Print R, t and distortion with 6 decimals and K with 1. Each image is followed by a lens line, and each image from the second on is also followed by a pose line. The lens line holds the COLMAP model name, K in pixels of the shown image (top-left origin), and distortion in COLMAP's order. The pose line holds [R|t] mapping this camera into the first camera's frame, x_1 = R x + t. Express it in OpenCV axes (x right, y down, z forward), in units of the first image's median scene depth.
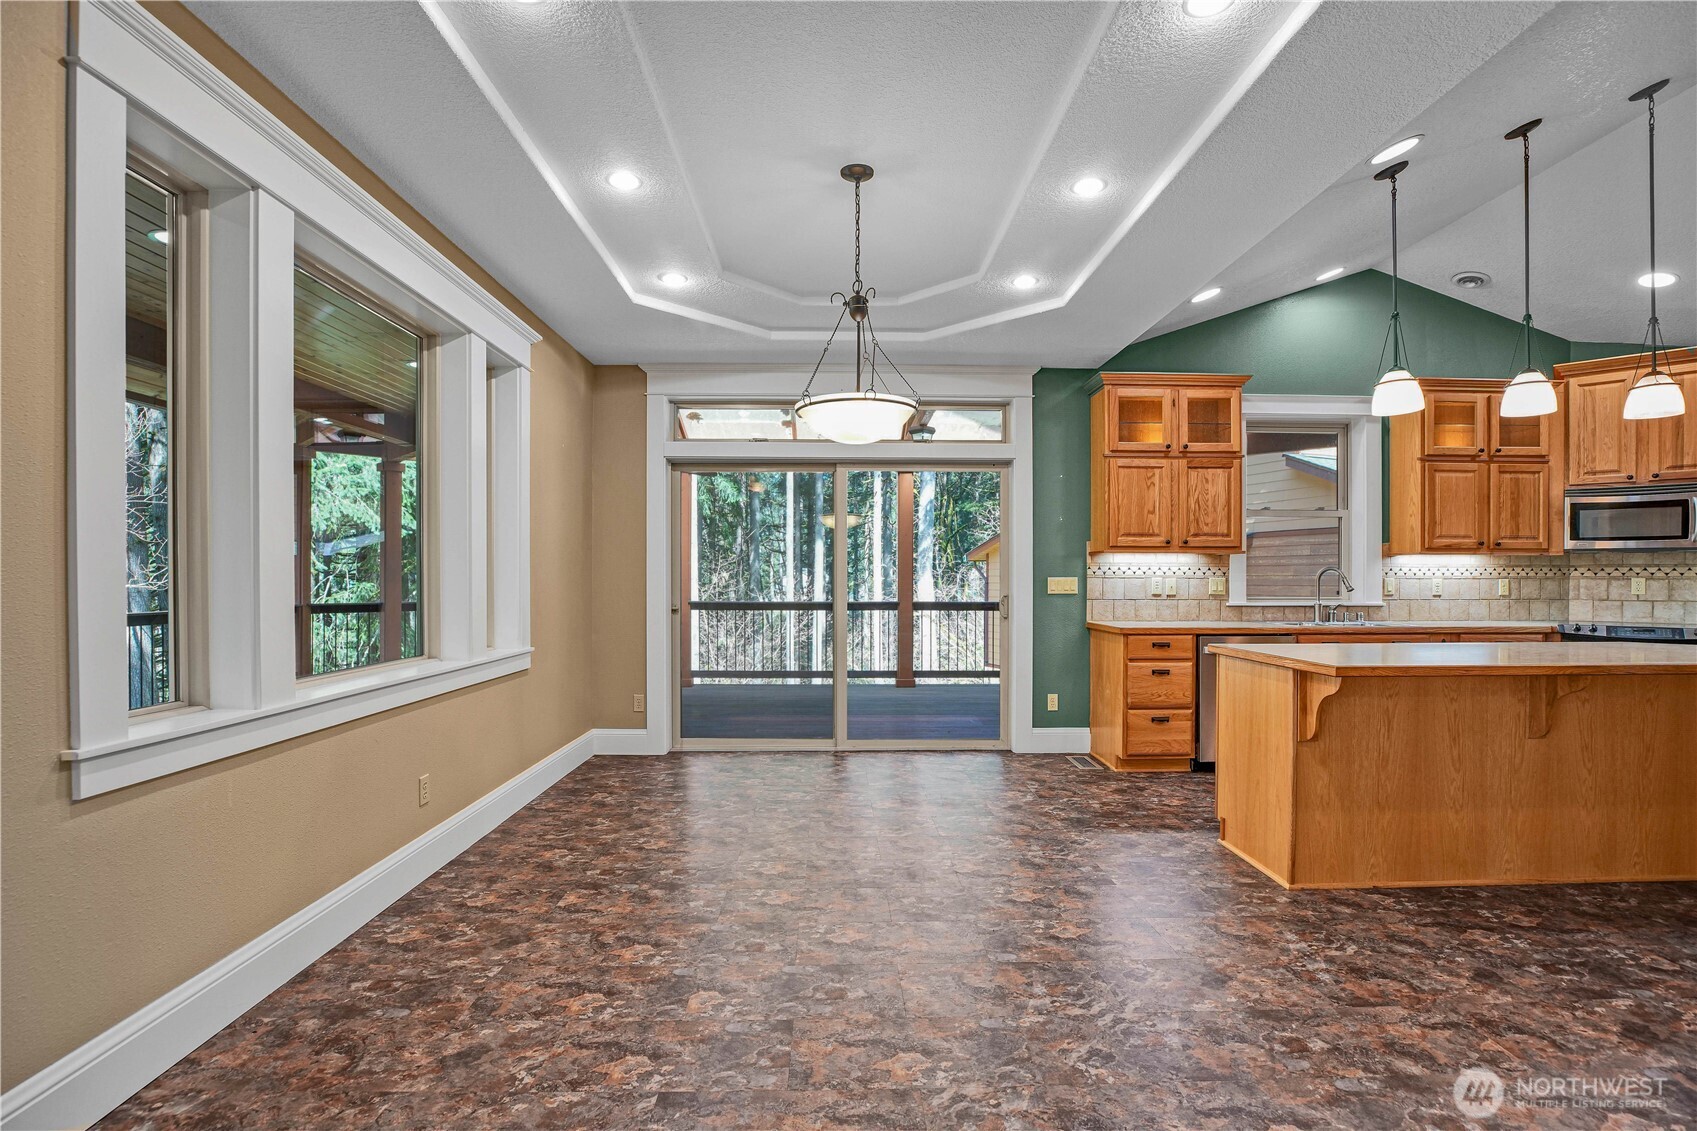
lens RADIAL K [[792.6, 0, 851.0], [0, 792.6, 587.1], [0, 0, 1]] dist [-0.042921, 0.009614]
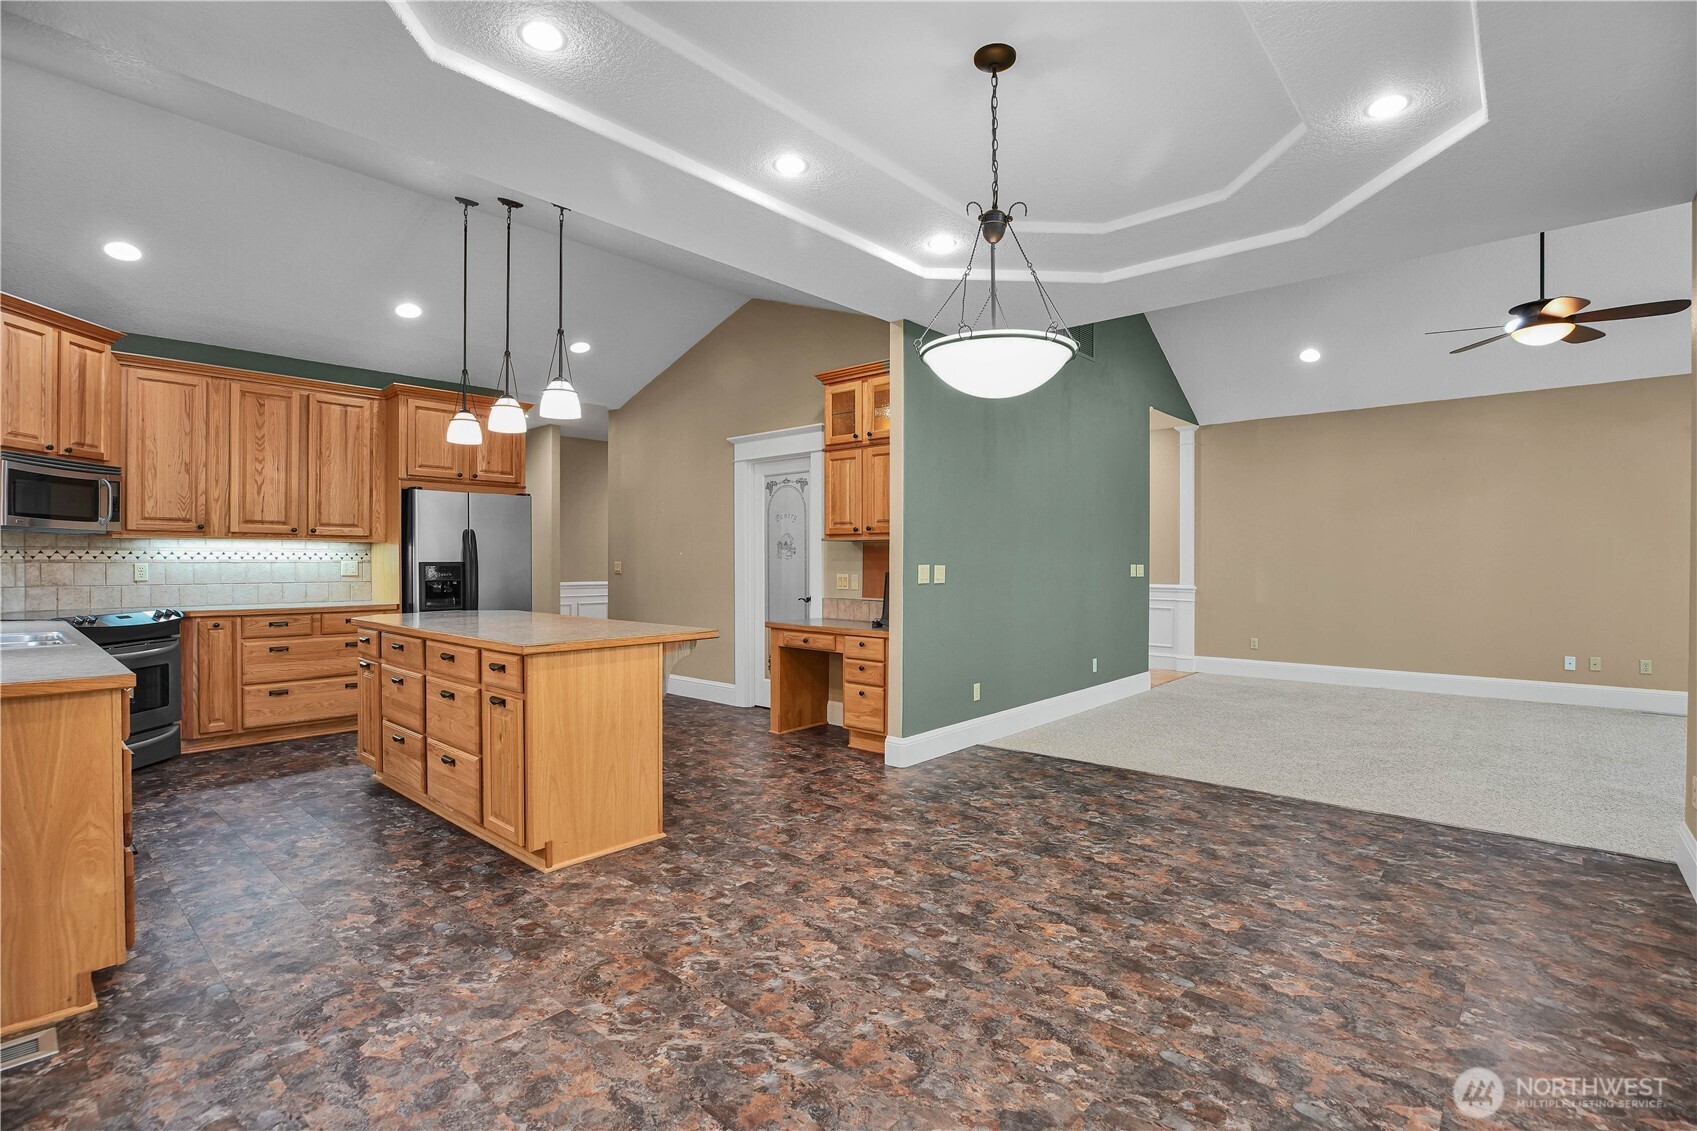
lens RADIAL K [[792.6, 0, 852.6], [0, 792.6, 569.5], [0, 0, 1]] dist [-0.042921, 0.009614]
pose [[-0.737172, -0.008403, 0.675653, -0.247131], [0.005706, 0.999810, 0.018660, -0.013818], [-0.675681, 0.017611, -0.736984, 0.981996]]
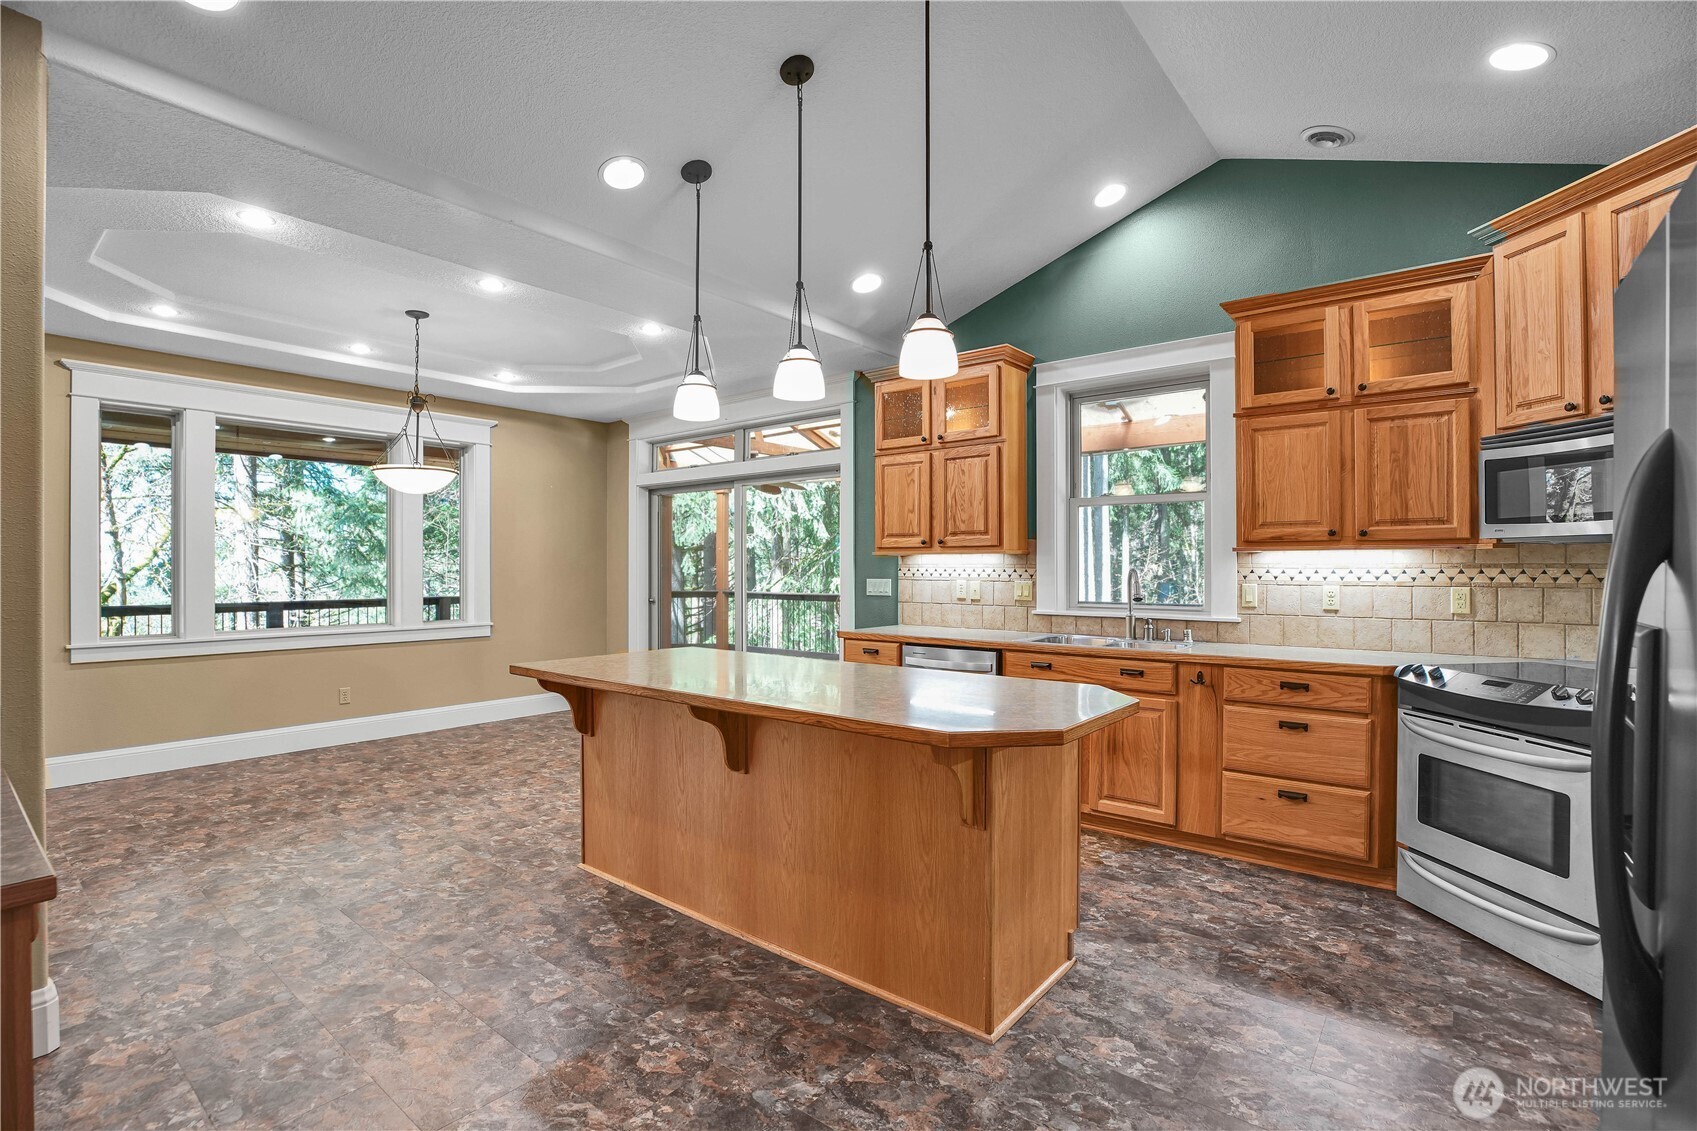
lens RADIAL K [[792.6, 0, 847.5], [0, 792.6, 567.7], [0, 0, 1]] dist [-0.042921, 0.009614]
pose [[0.762070, -0.000789, -0.647494, 0.937165], [-0.005979, 0.999948, -0.008255, -0.019187], [0.647467, 0.010162, 0.762026, 0.230574]]
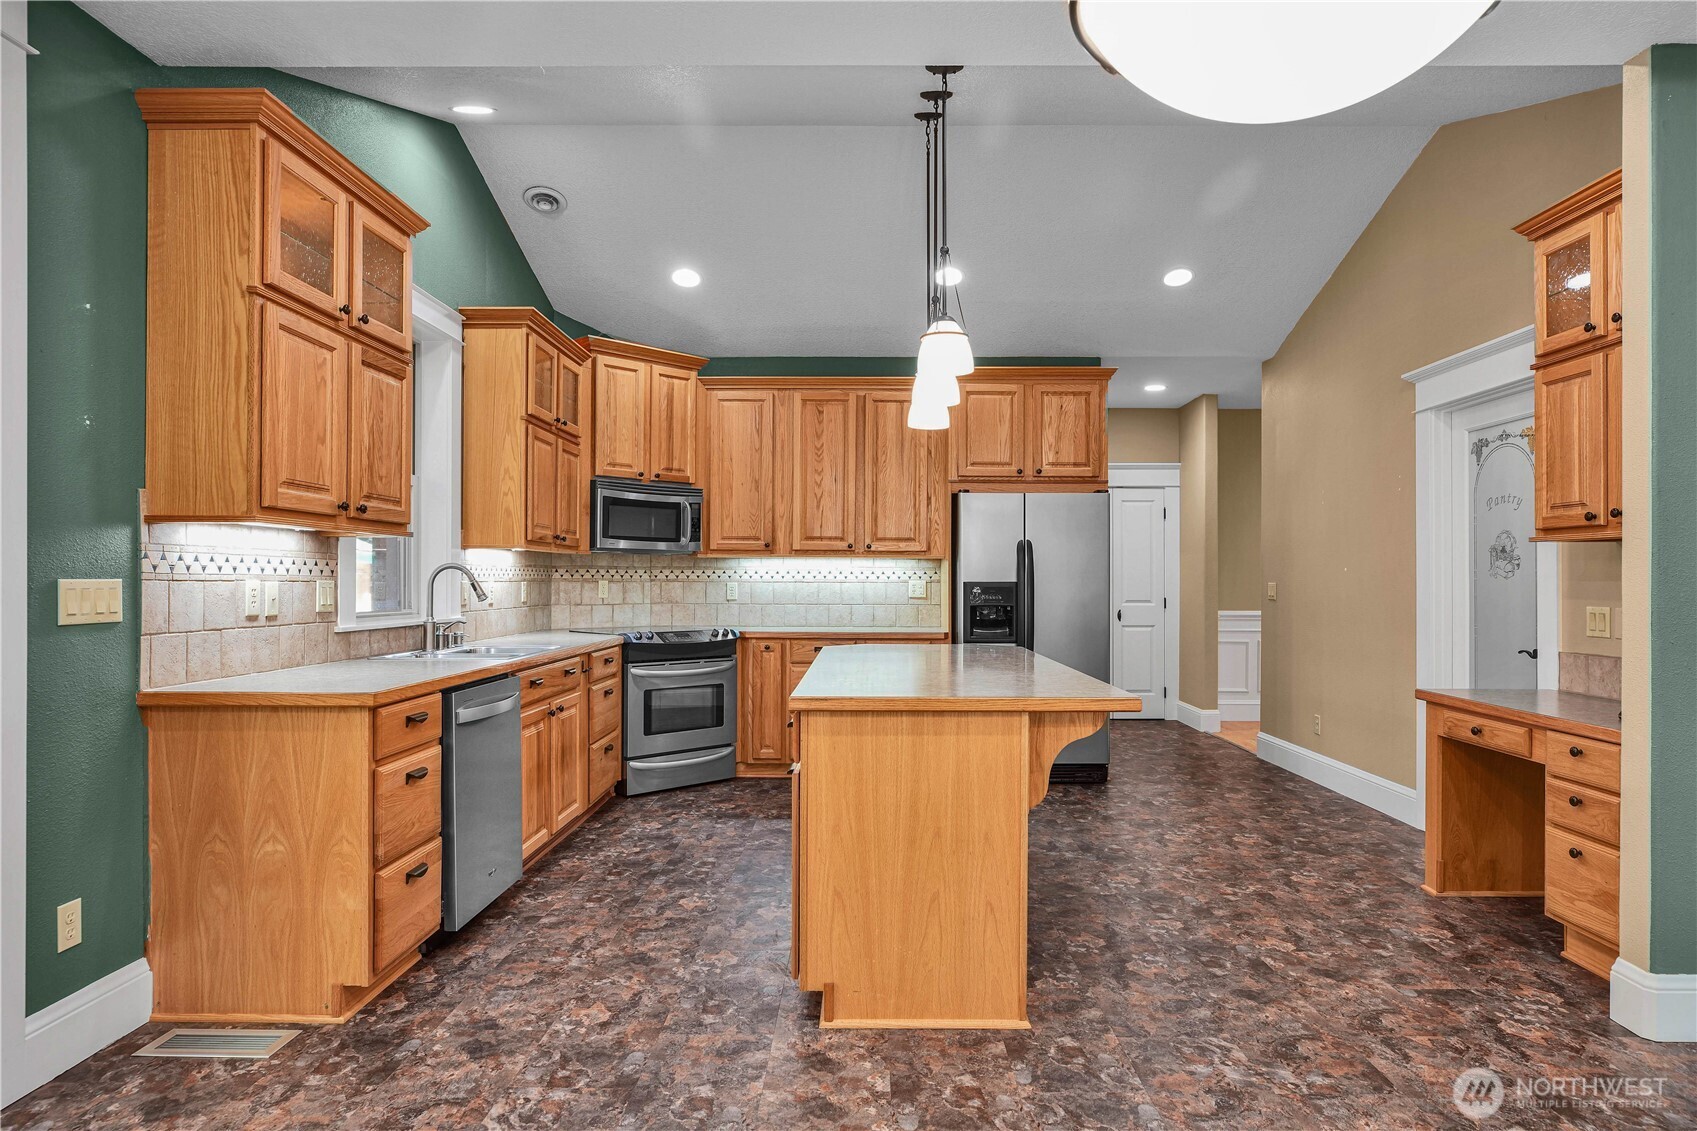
lens RADIAL K [[997.4, 0, 860.2], [0, 997.4, 581.4], [0, 0, 1]] dist [-0.022537, 0.009130]
pose [[0.026818, -0.000610, 0.999640, -0.198193], [0.007990, 0.999968, 0.000396, -0.009051], [-0.999608, 0.007976, 0.026822, 0.666077]]
